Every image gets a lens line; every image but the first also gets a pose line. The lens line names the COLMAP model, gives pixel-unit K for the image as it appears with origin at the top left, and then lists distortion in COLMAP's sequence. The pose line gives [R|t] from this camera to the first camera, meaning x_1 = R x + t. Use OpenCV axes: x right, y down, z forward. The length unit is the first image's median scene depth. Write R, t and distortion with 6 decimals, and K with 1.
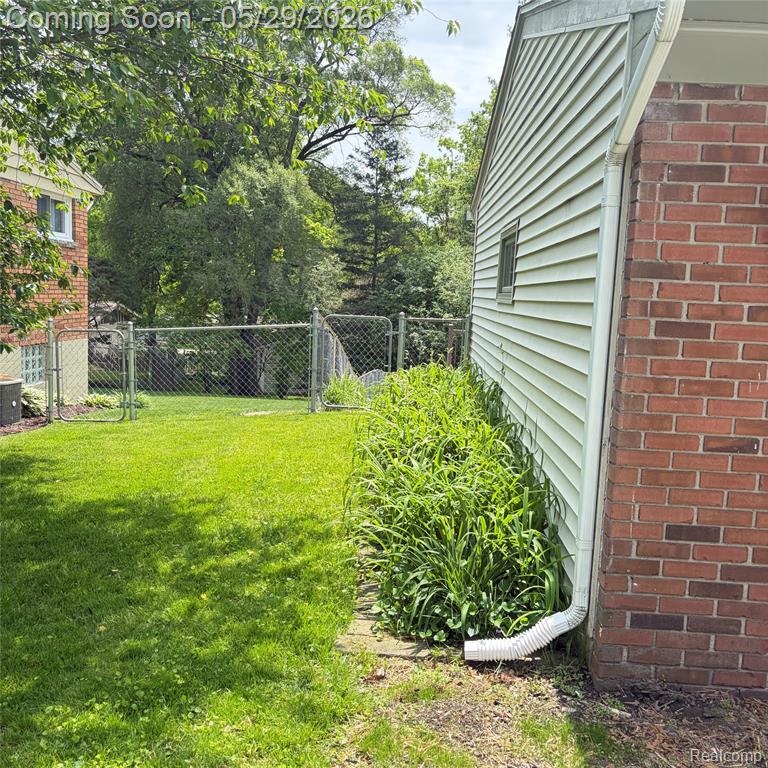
lens RADIAL K [[781.2, 0, 384.0], [0, 781.2, 384.0], [0, 0, 1]] dist [0.113780, -0.226196]
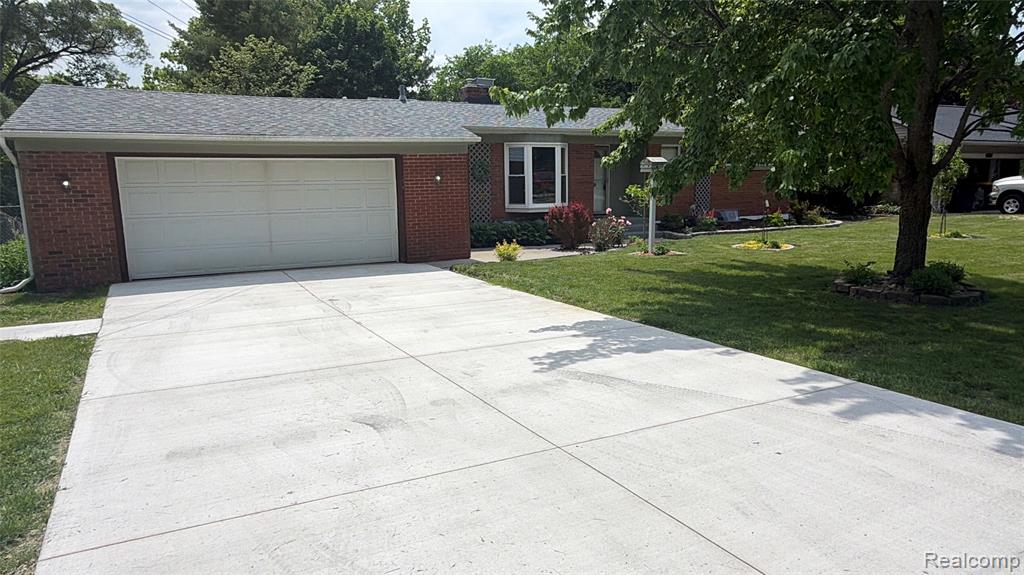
lens RADIAL K [[644.9, 0, 512.0], [0, 644.9, 287.5], [0, 0, 1]] dist [0.045191, 0.000095]
pose [[0.890332, -0.129486, 0.436511, 0.099475], [0.097869, 0.990725, 0.094268, 0.027635], [-0.444669, -0.041208, 0.894747, -0.328435]]
